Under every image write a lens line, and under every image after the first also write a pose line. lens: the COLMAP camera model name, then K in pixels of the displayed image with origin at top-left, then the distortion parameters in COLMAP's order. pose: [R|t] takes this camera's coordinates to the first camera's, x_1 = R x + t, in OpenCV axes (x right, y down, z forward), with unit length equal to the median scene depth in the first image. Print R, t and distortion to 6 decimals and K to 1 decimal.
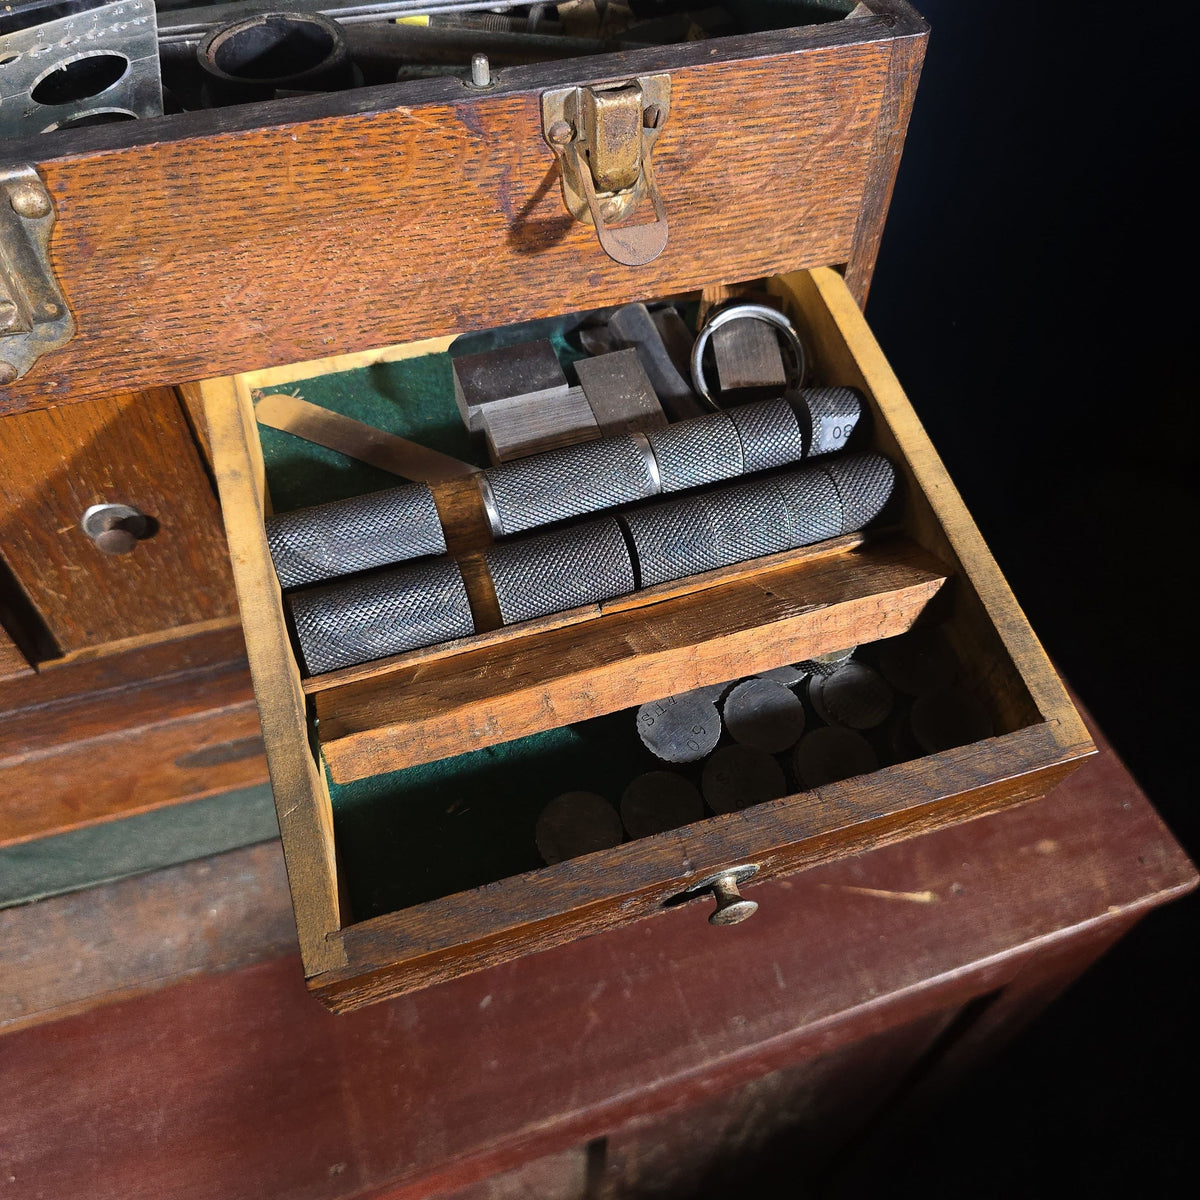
lens RADIAL K [[1108.7, 0, 611.5], [0, 1108.7, 604.0], [0, 0, 1]] dist [0.022744, -0.044008]
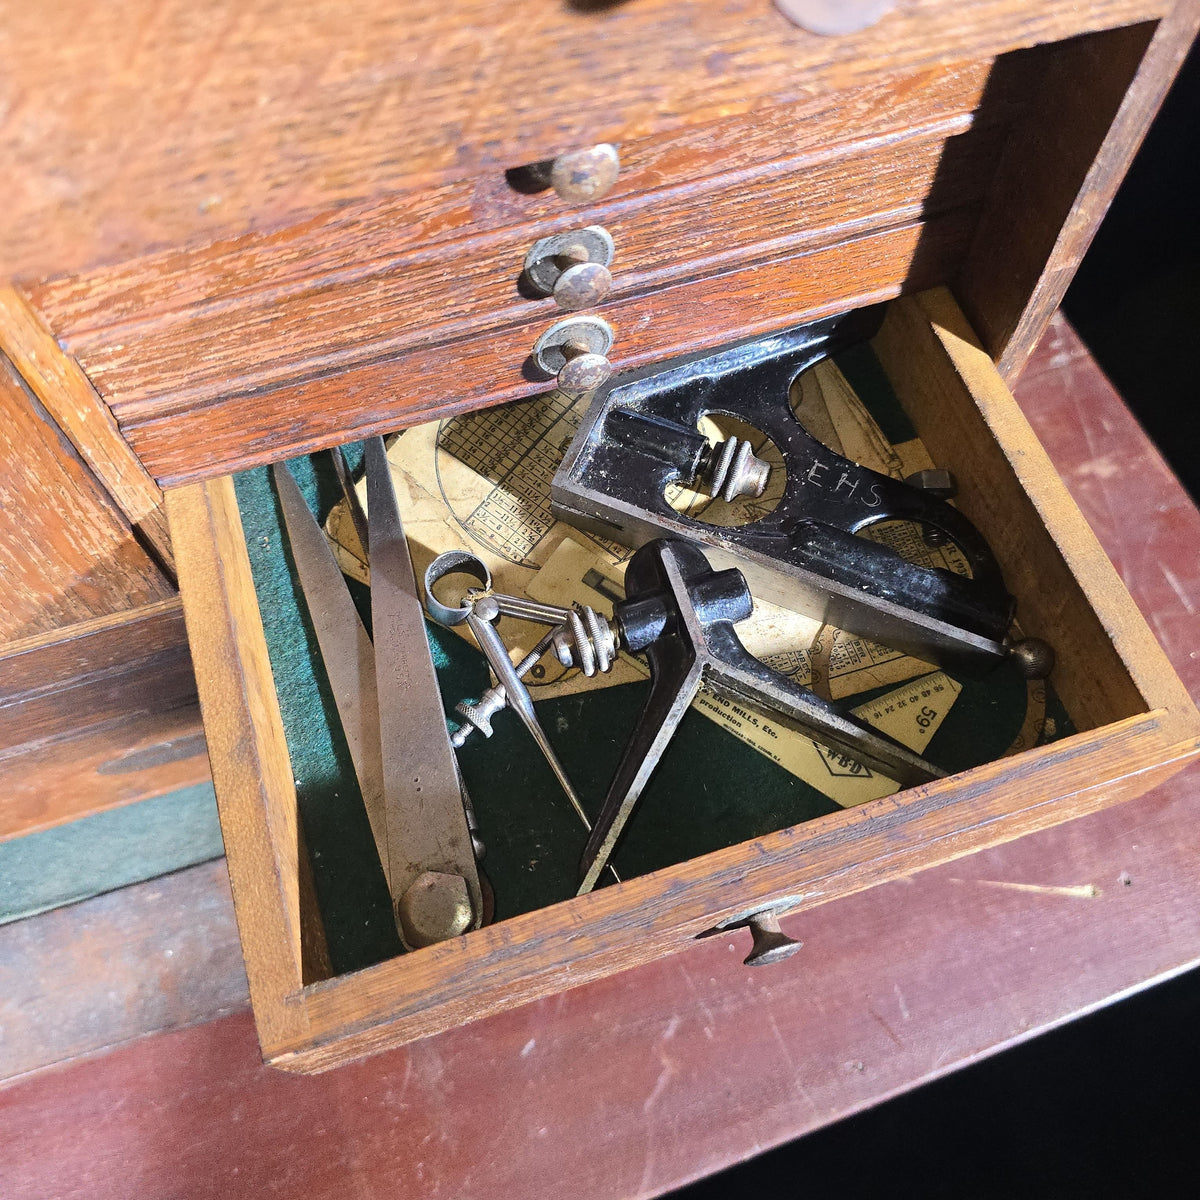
lens RADIAL K [[1121.1, 0, 607.3], [0, 1121.1, 606.3], [0, 0, 1]] dist [0.008087, -0.027559]
pose [[0.999648, -0.025633, -0.006858, -0.070938], [0.026448, 0.983361, 0.179725, -0.141130], [0.002137, -0.179843, 0.983693, 0.448779]]
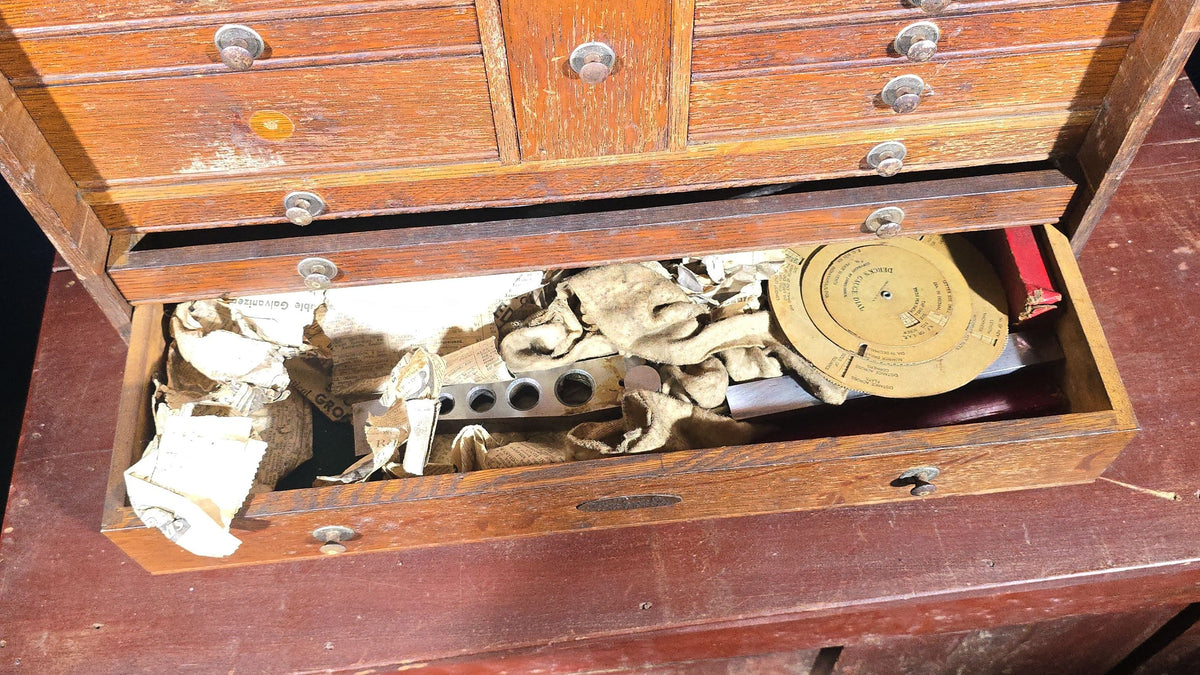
lens RADIAL K [[1090.1, 0, 599.8], [0, 1090.1, 341.2], [0, 0, 1]] dist [0.064864, -0.099823]
pose [[0.974973, 0.157067, -0.157344, -0.219911], [-0.145109, 0.985769, 0.084874, 0.166912], [0.168436, -0.059917, 0.983890, -0.317623]]
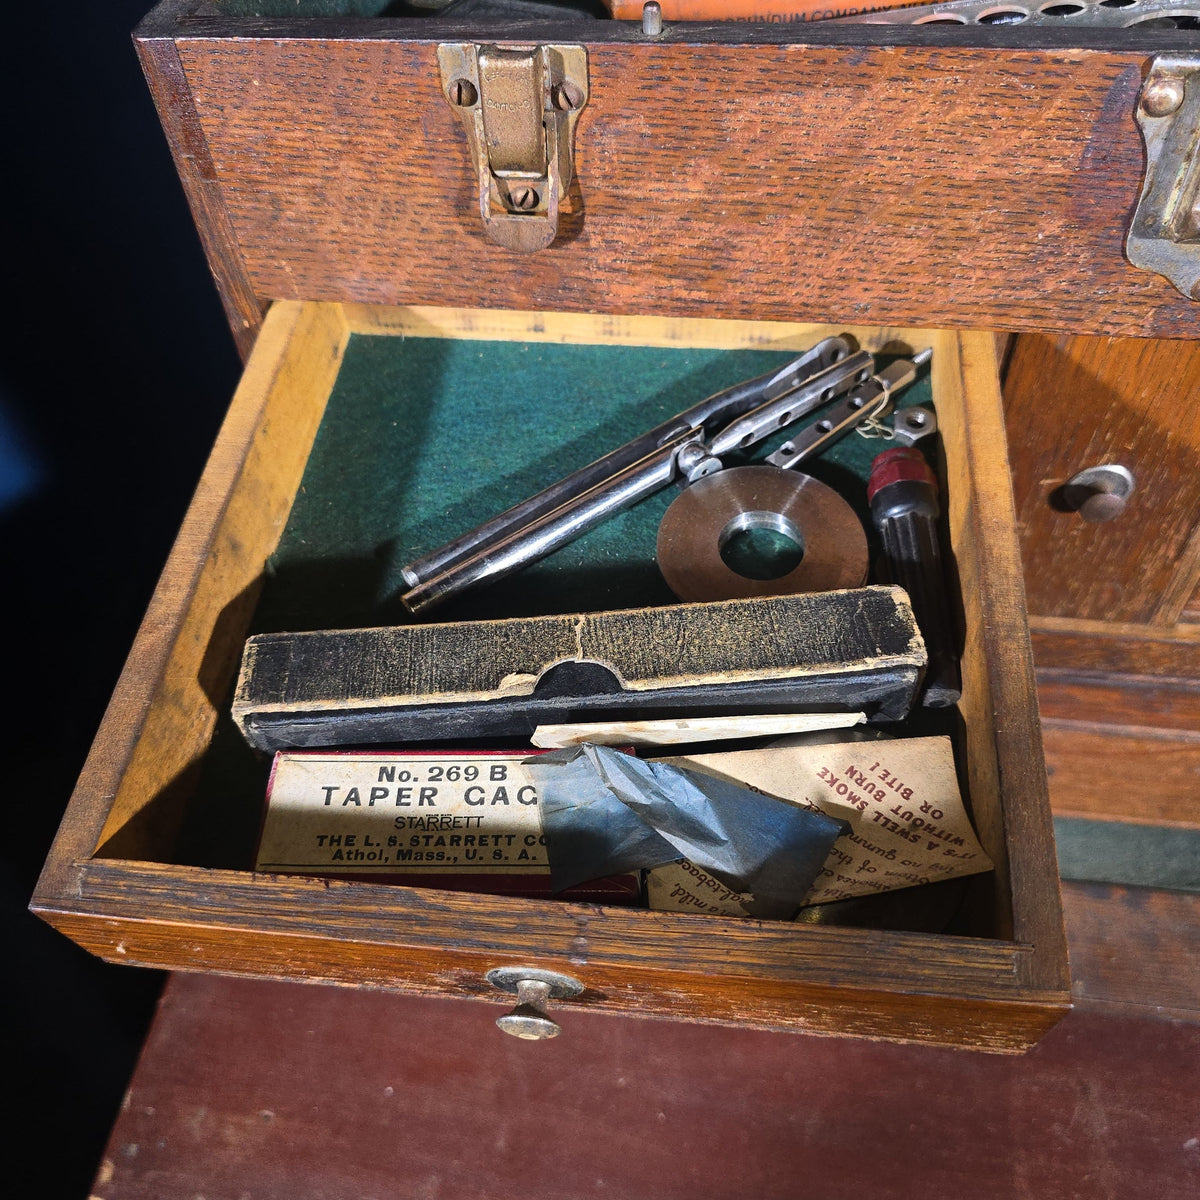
lens RADIAL K [[1115.4, 0, 602.0], [0, 1115.4, 597.7], [0, 0, 1]] dist [0.009637, -0.028236]
pose [[0.904553, 0.279824, -0.321688, -0.585134], [-0.305093, 0.951853, -0.029910, 0.197151], [0.297830, 0.125200, 0.946373, 0.009945]]
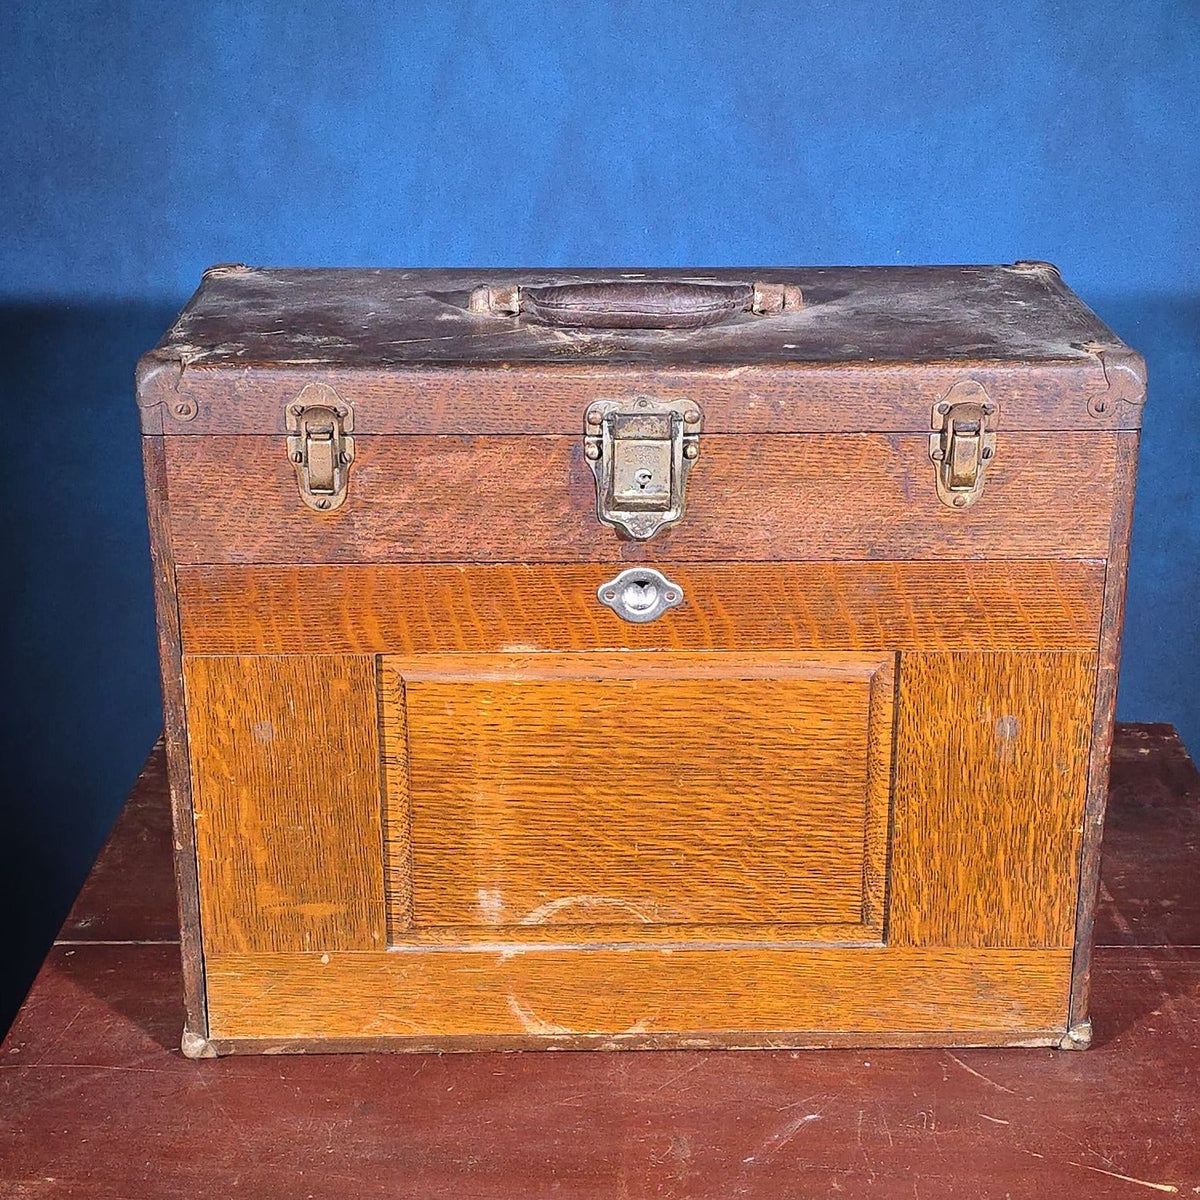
lens RADIAL K [[2134.3, 0, 600.0], [0, 2134.3, 600.0], [0, 0, 1]] dist [0.219871, -0.806867]
pose [[0.959829, 0.085197, -0.267337, 0.386905], [-0.215060, 0.835337, -0.505927, 1.710122], [0.180213, 0.543097, 0.820103, -1.948831]]
